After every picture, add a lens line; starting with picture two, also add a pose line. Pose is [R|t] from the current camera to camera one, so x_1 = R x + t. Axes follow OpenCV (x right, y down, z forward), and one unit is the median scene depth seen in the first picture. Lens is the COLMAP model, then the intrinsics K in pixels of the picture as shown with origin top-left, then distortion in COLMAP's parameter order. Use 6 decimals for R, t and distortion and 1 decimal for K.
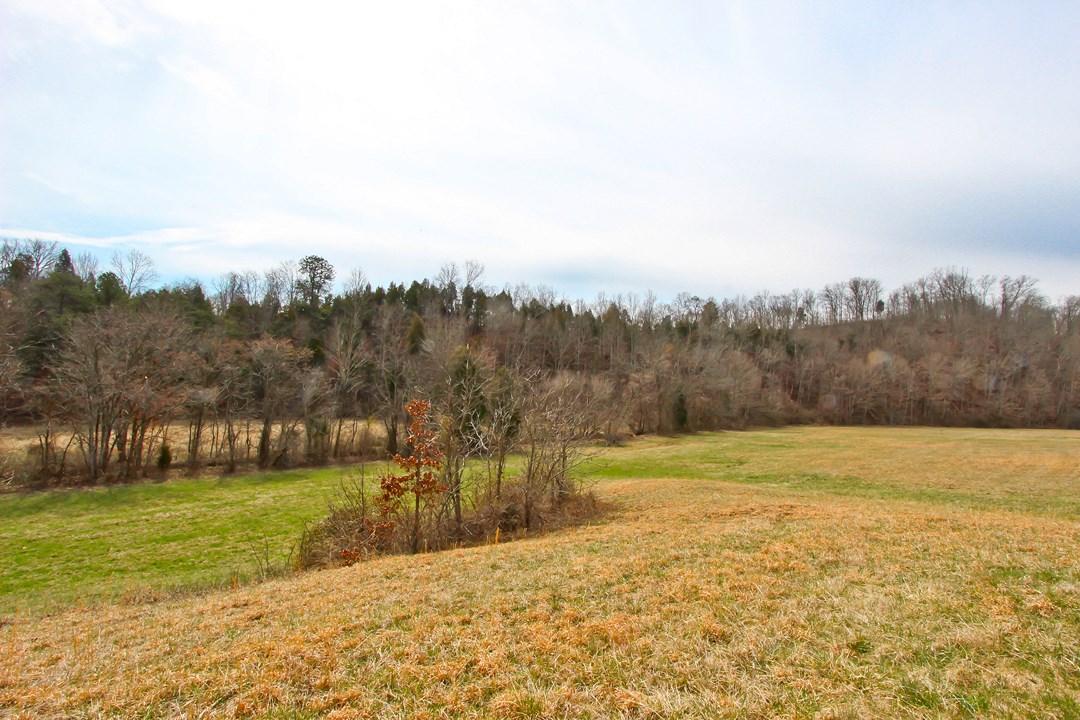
lens RADIAL K [[497.9, 0, 535.1], [0, 497.9, 367.2], [0, 0, 1]] dist [-0.024182, 0.005365]
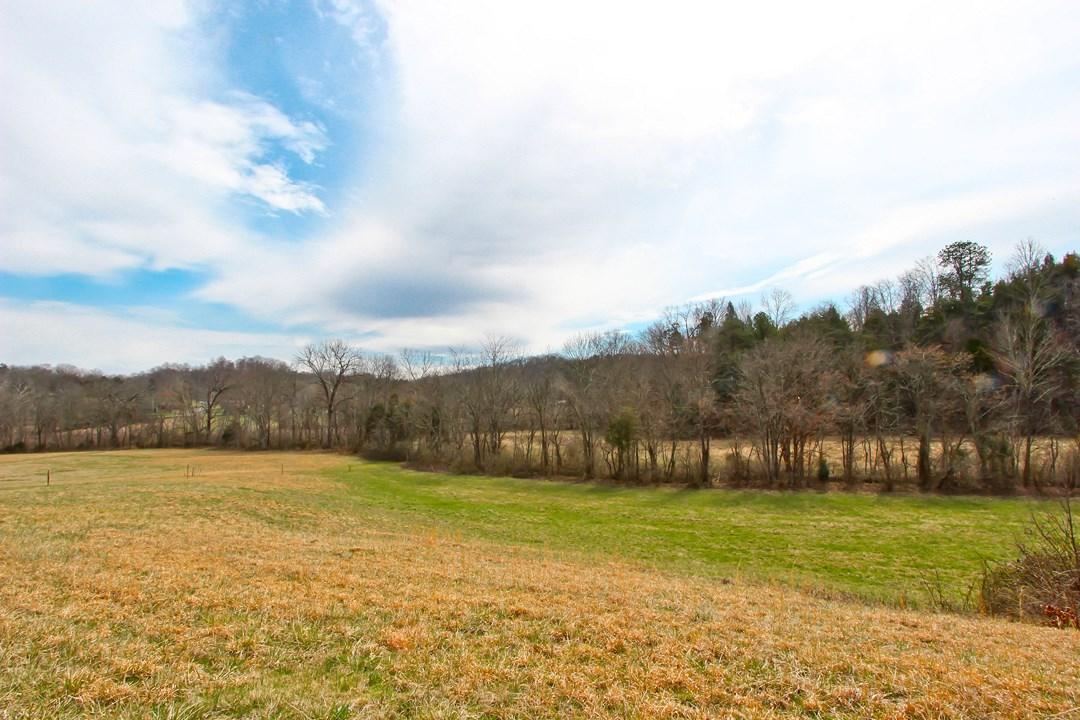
lens RADIAL K [[497.9, 0, 535.1], [0, 497.9, 367.2], [0, 0, 1]] dist [-0.024182, 0.005365]
pose [[0.398914, -0.110292, -0.910332, 0.007235], [0.080912, 0.993102, -0.084864, -0.001355], [0.913412, -0.039803, 0.405086, -0.008979]]
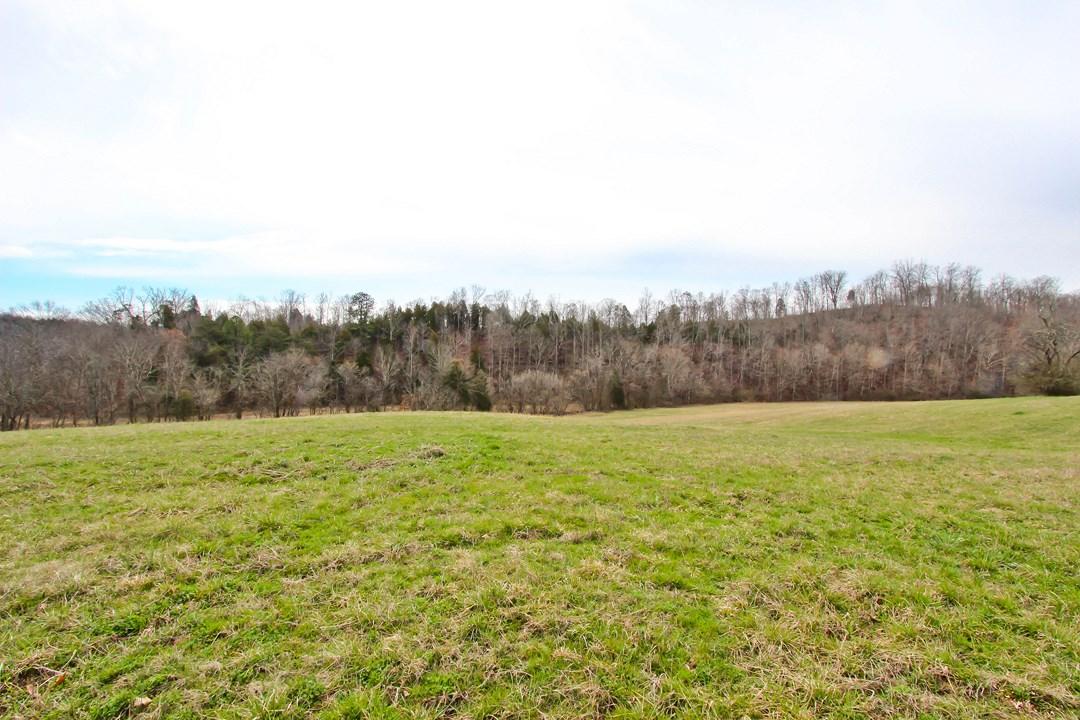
lens RADIAL K [[497.9, 0, 535.1], [0, 497.9, 367.2], [0, 0, 1]] dist [-0.024182, 0.005365]
pose [[0.996807, -0.032032, -0.073135, 0.255171], [0.033903, 0.999125, 0.024480, -0.049369], [0.072287, -0.026881, 0.997022, -0.669927]]
